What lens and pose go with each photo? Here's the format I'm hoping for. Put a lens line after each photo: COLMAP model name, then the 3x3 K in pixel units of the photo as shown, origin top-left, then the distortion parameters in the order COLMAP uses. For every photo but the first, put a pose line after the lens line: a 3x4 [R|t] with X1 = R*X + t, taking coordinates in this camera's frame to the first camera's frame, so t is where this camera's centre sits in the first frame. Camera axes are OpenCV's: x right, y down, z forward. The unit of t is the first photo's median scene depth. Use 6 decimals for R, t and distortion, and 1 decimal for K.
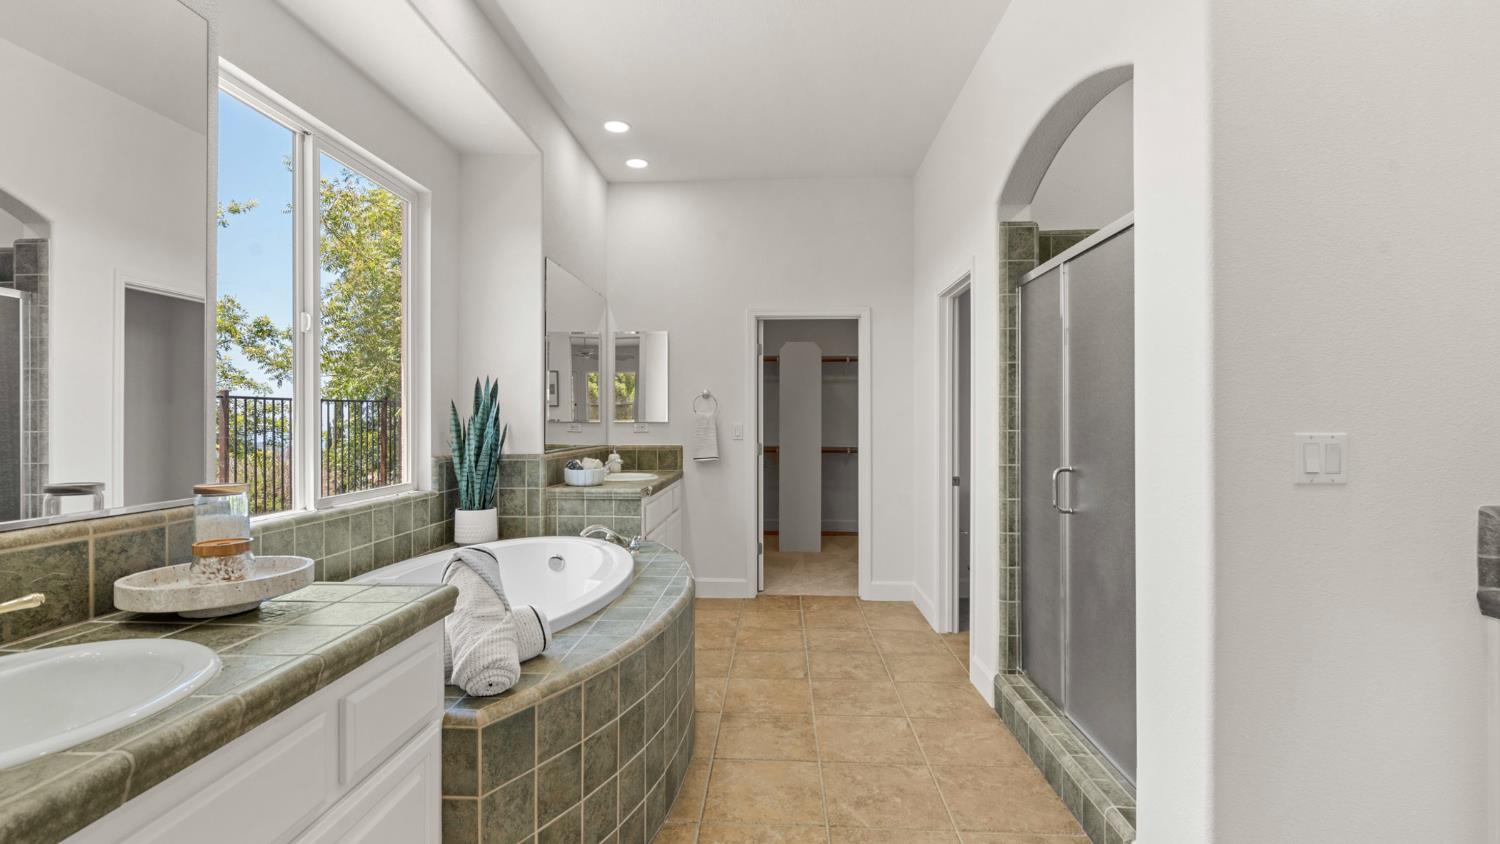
lens RADIAL K [[675.6, 0, 734.1], [0, 675.6, 419.3], [0, 0, 1]] dist [-0.004013, 0.002697]
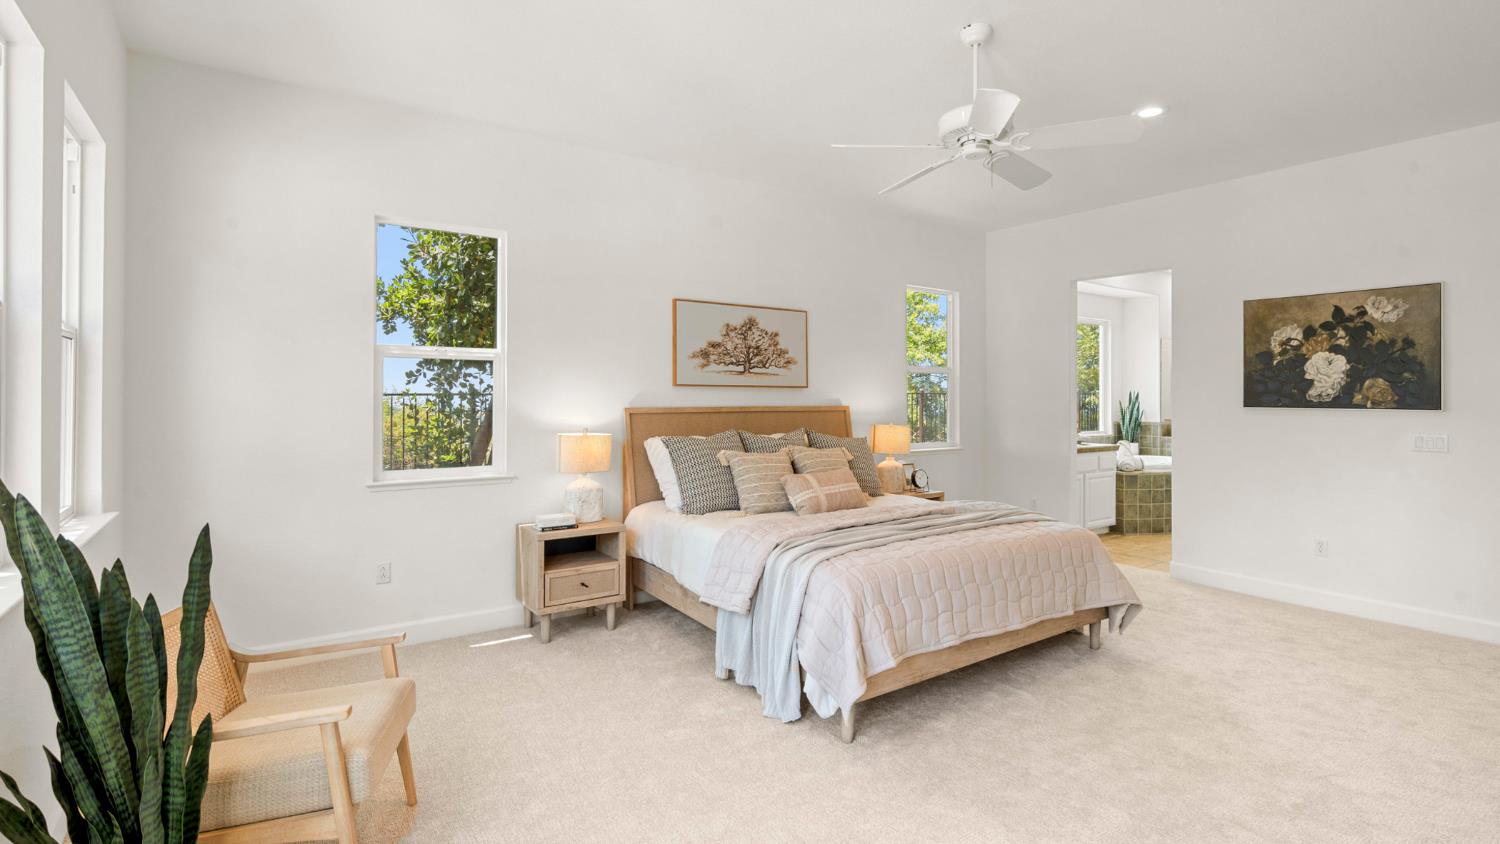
lens RADIAL K [[675.6, 0, 756.0], [0, 675.6, 408.6], [0, 0, 1]] dist [-0.004013, 0.002697]
pose [[0.623689, 0.006152, -0.781649, 0.740181], [-0.000536, 0.999972, 0.007443, -0.014713], [0.781673, -0.004223, 0.623675, -1.716849]]
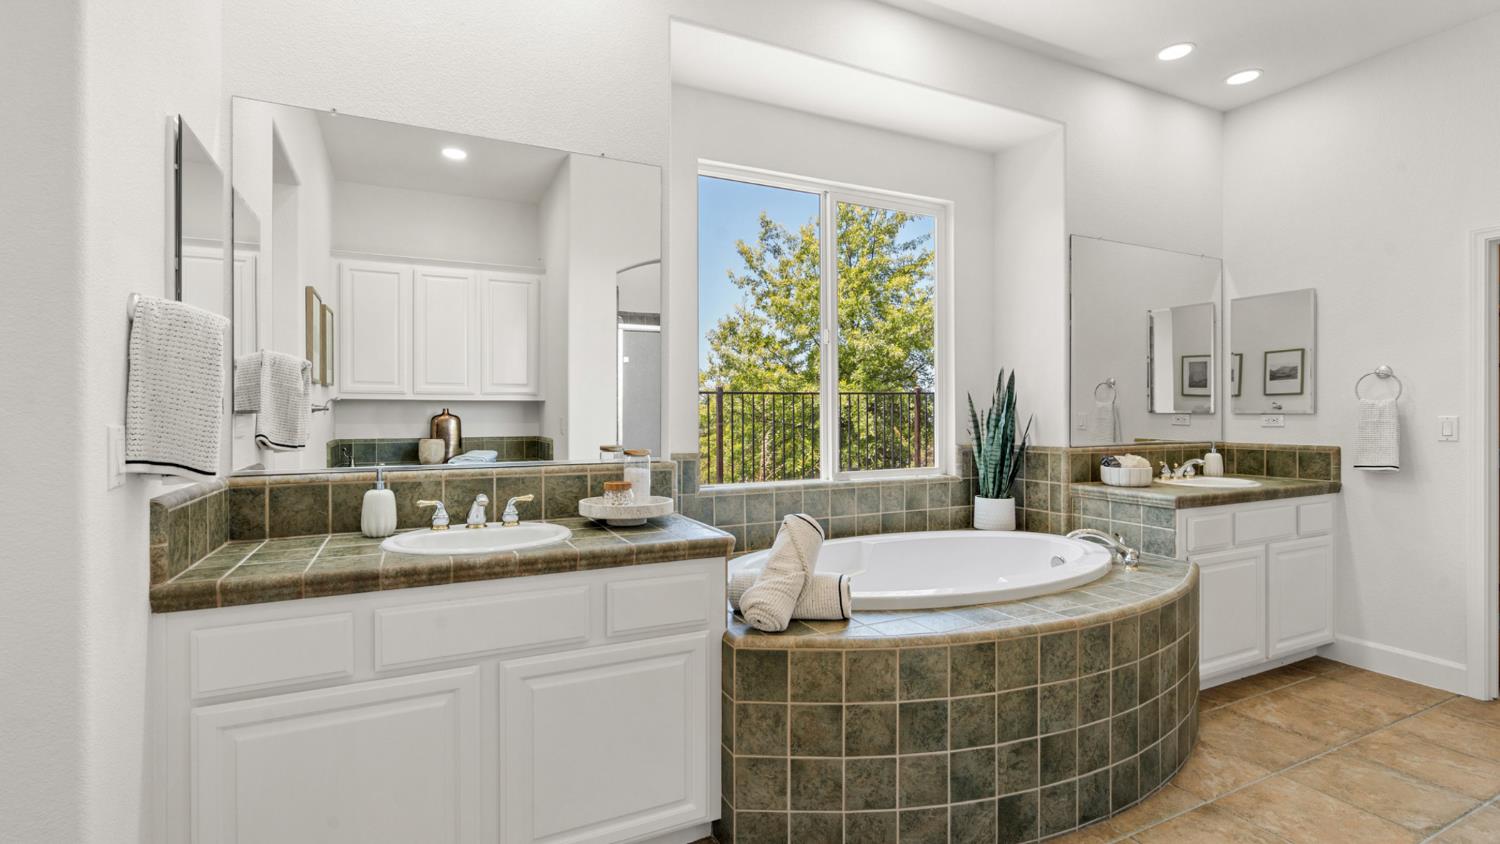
lens RADIAL K [[675.6, 0, 747.2], [0, 675.6, 416.0], [0, 0, 1]] dist [-0.004013, 0.002697]
pose [[0.488970, 0.002700, -0.872297, 0.335996], [0.003264, 0.999983, 0.004925, 0.002423], [0.872295, -0.005256, 0.488952, 0.170880]]
